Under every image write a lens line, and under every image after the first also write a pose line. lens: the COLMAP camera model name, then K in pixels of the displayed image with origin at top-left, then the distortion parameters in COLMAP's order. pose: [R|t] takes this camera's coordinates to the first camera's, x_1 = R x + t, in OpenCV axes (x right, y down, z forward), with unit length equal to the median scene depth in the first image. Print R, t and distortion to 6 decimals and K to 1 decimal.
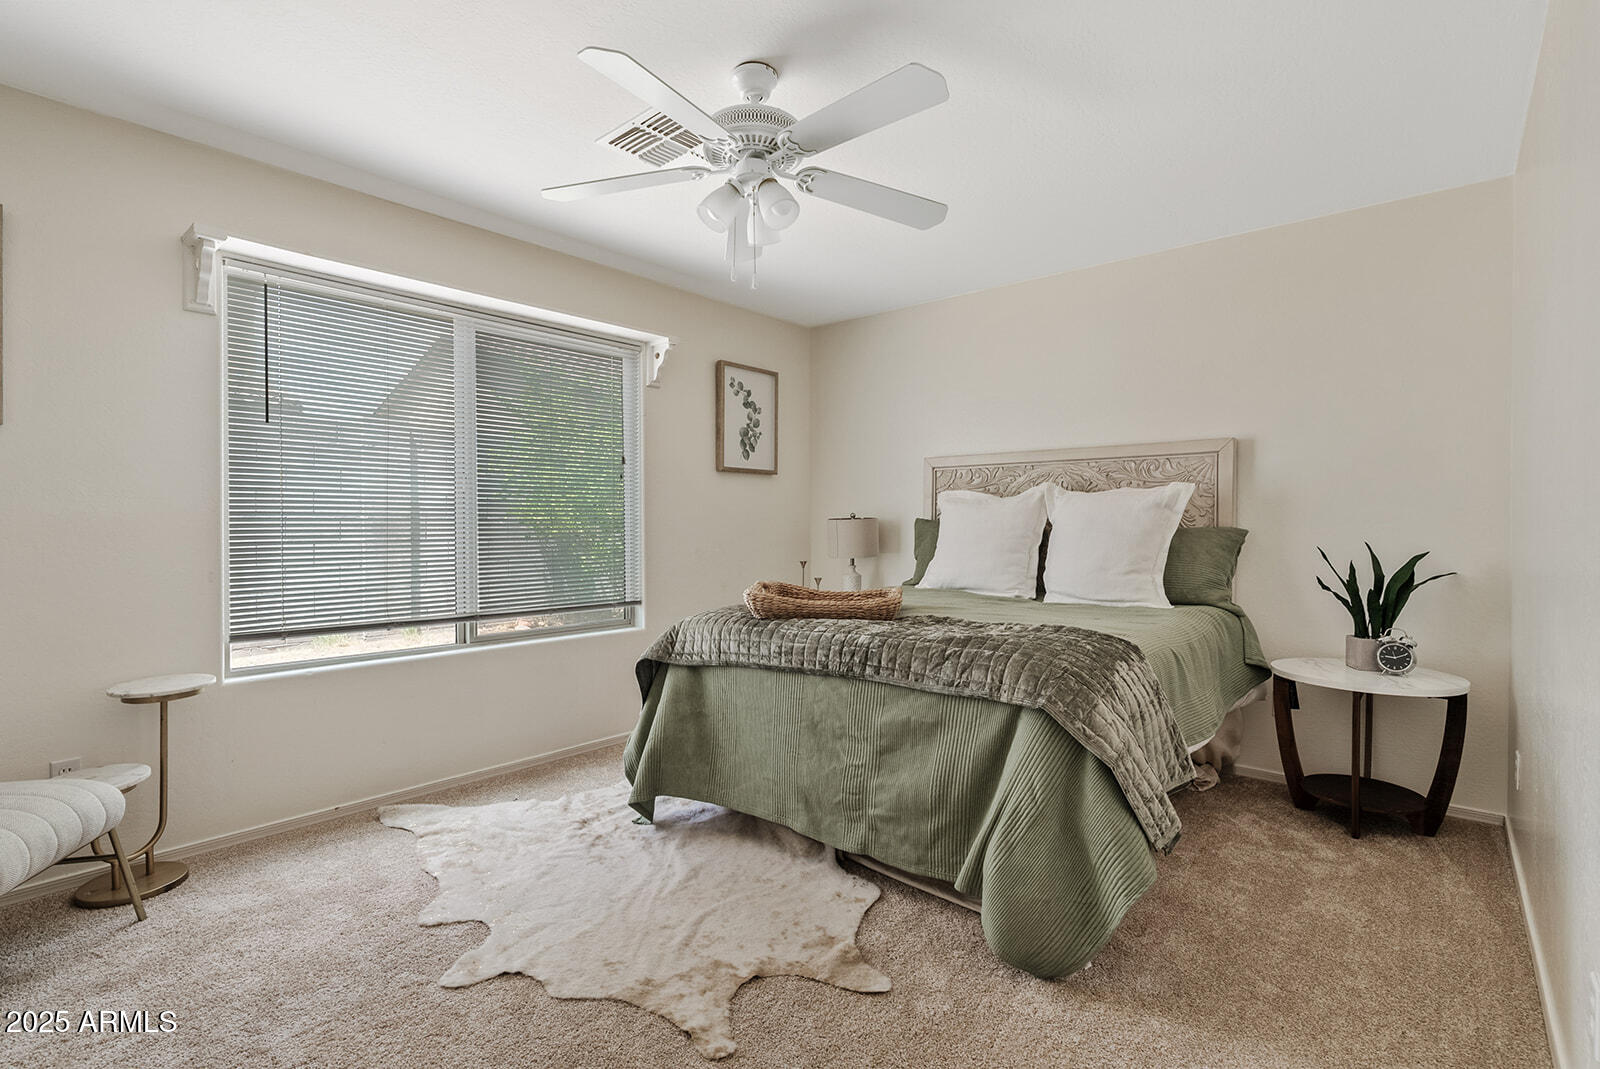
lens RADIAL K [[790.8, 0, 843.7], [0, 790.8, 532.7], [0, 0, 1]] dist [-0.003960, 0.002529]
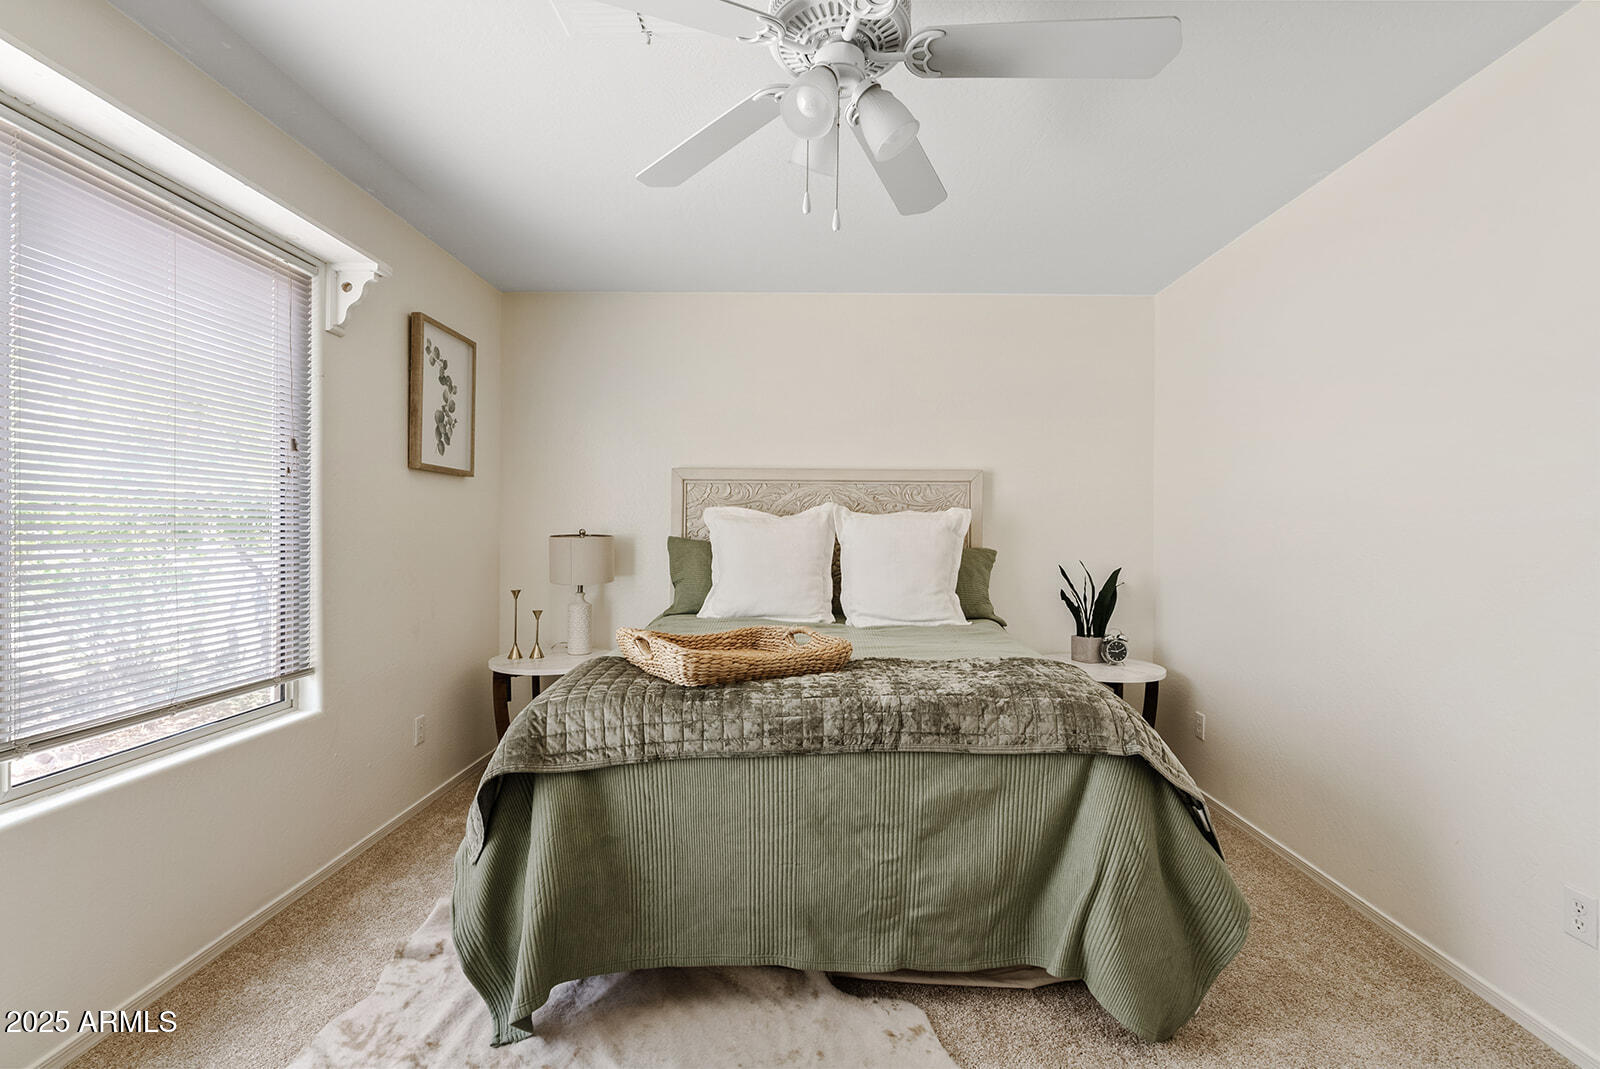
lens RADIAL K [[721.6, 0, 796.3], [0, 721.6, 531.0], [0, 0, 1]] dist [-0.007661, 0.002224]
pose [[0.771913, 0.004743, 0.635711, -0.445895], [-0.002301, 0.999986, -0.004667, -0.030365], [-0.635724, 0.002140, 0.771913, 0.425078]]
